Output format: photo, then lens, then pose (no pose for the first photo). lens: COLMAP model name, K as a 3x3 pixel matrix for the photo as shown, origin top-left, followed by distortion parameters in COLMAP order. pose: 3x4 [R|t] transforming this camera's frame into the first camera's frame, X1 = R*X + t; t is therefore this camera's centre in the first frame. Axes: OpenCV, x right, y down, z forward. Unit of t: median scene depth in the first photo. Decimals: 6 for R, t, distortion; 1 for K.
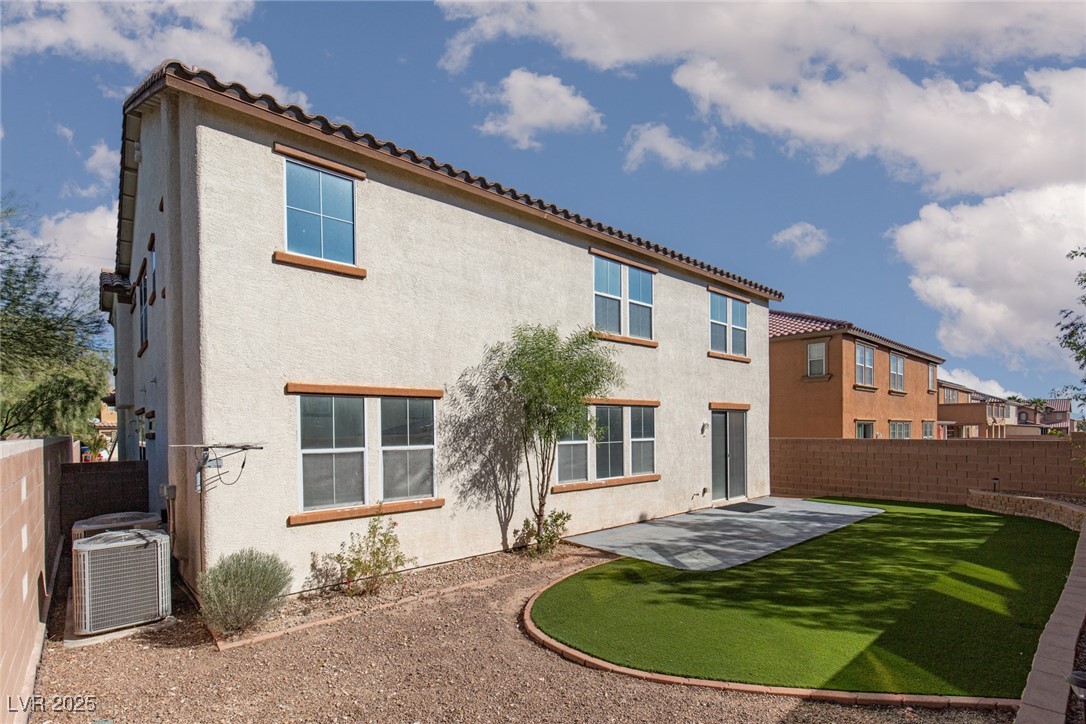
lens RADIAL K [[509.9, 0, 541.8], [0, 509.9, 429.7], [0, 0, 1]] dist [0.002880, 0.000001]
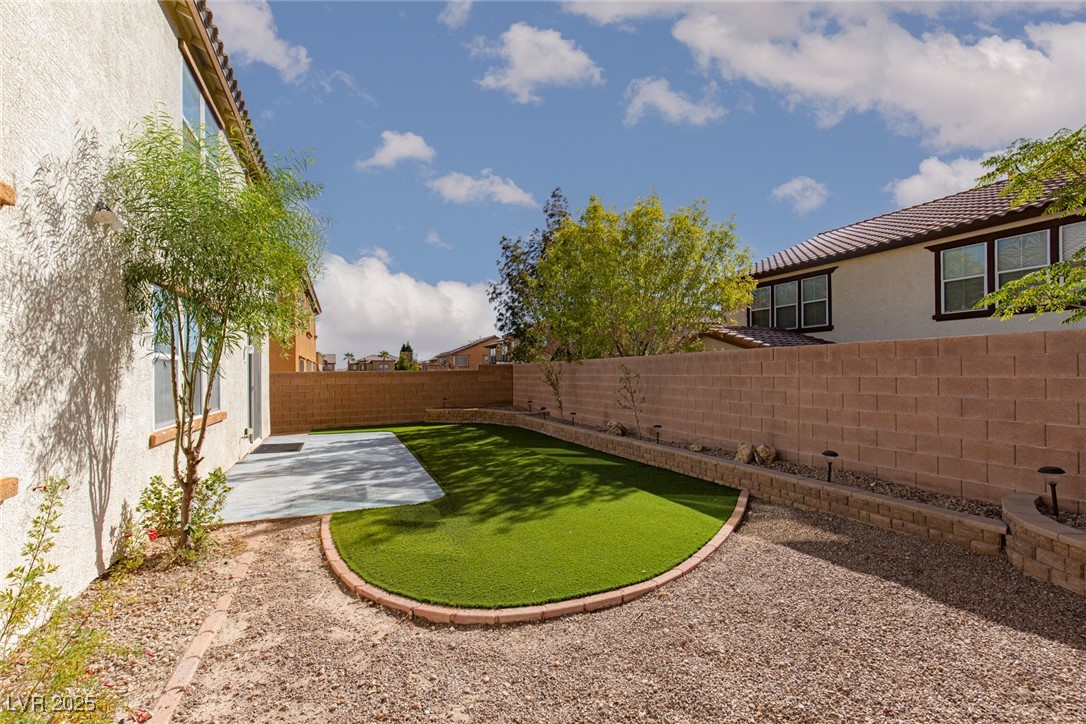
lens RADIAL K [[496.9, 0, 543.7], [0, 496.9, 366.4], [0, 0, 1]] dist [0.008186, -0.000136]
pose [[0.327428, 0.016602, 0.944730, -0.367423], [0.012078, 0.999690, -0.021754, 0.059089], [-0.944799, 0.018533, 0.327126, 0.455632]]
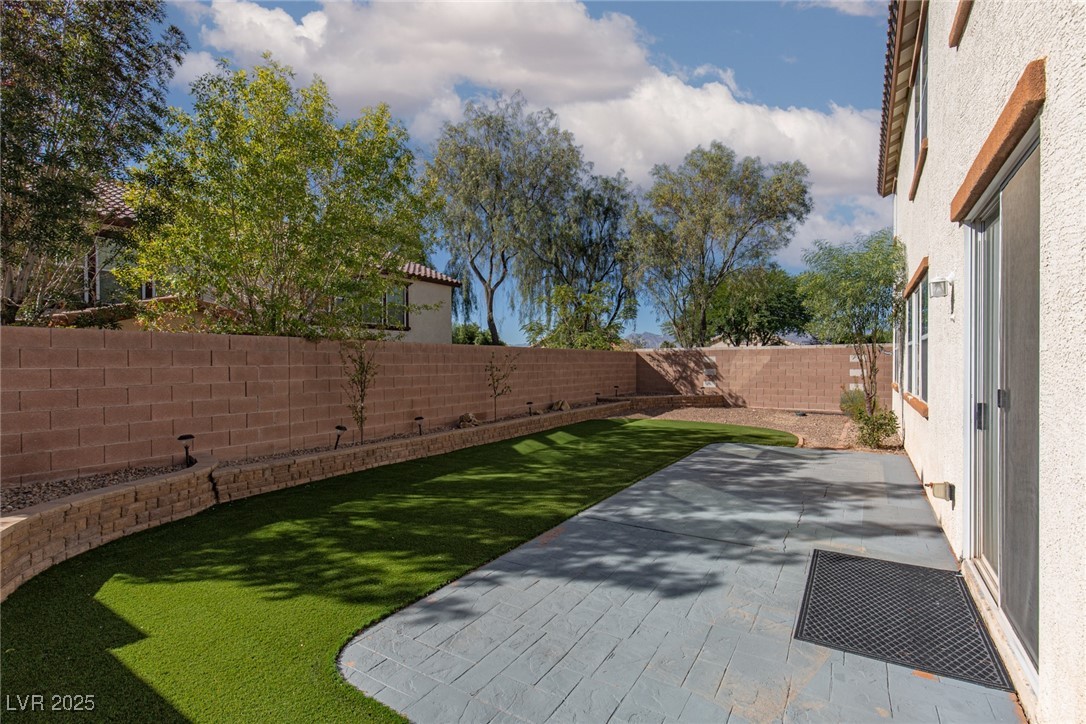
lens RADIAL K [[496.9, 0, 543.7], [0, 496.9, 366.4], [0, 0, 1]] dist [0.008186, -0.000136]
pose [[-0.960379, 0.012729, -0.278405, 0.935761], [0.008884, 0.999847, 0.015068, 0.047570], [0.278554, 0.011997, -0.960346, 1.768279]]
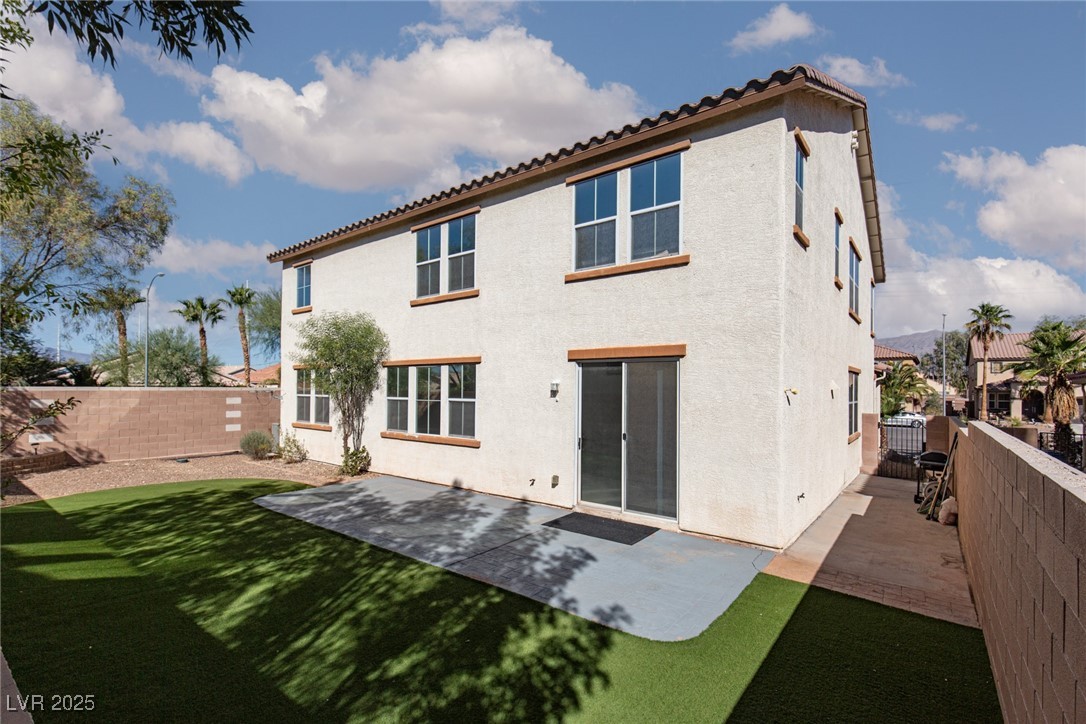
lens RADIAL K [[497.7, 0, 547.6], [0, 497.7, 386.7], [0, 0, 1]] dist [0.009276, -0.000050]
pose [[0.189979, 0.007297, -0.981761, 1.405105], [-0.011848, 0.999917, 0.005139, -0.013935], [0.981717, 0.010655, 0.190050, 1.239563]]
